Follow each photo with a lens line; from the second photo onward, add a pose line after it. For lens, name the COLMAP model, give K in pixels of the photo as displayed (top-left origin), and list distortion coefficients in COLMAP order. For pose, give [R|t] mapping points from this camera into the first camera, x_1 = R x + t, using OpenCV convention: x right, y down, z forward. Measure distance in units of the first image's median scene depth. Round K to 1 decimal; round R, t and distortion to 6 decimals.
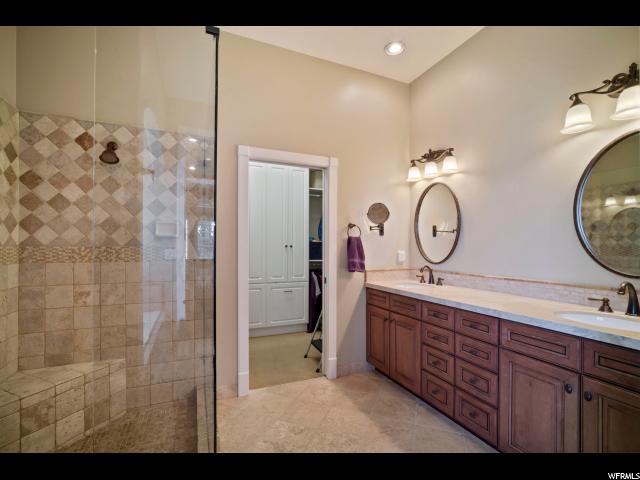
lens RADIAL K [[290.9, 0, 313.4], [0, 290.9, 247.5], [0, 0, 1]] dist [-0.009600, 0.004588]
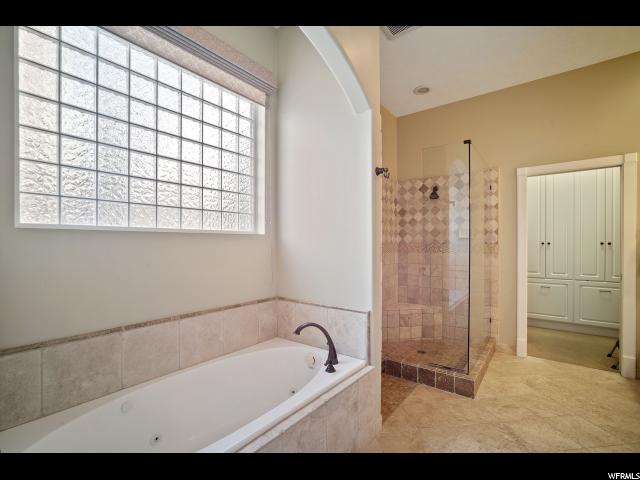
lens RADIAL K [[290.9, 0, 318.7], [0, 290.9, 244.4], [0, 0, 1]] dist [-0.009600, 0.004588]
pose [[0.478983, -0.004784, -0.877811, 0.552580], [-0.002100, 0.999976, -0.006596, 0.011411], [0.877821, 0.005003, 0.478962, -0.514859]]
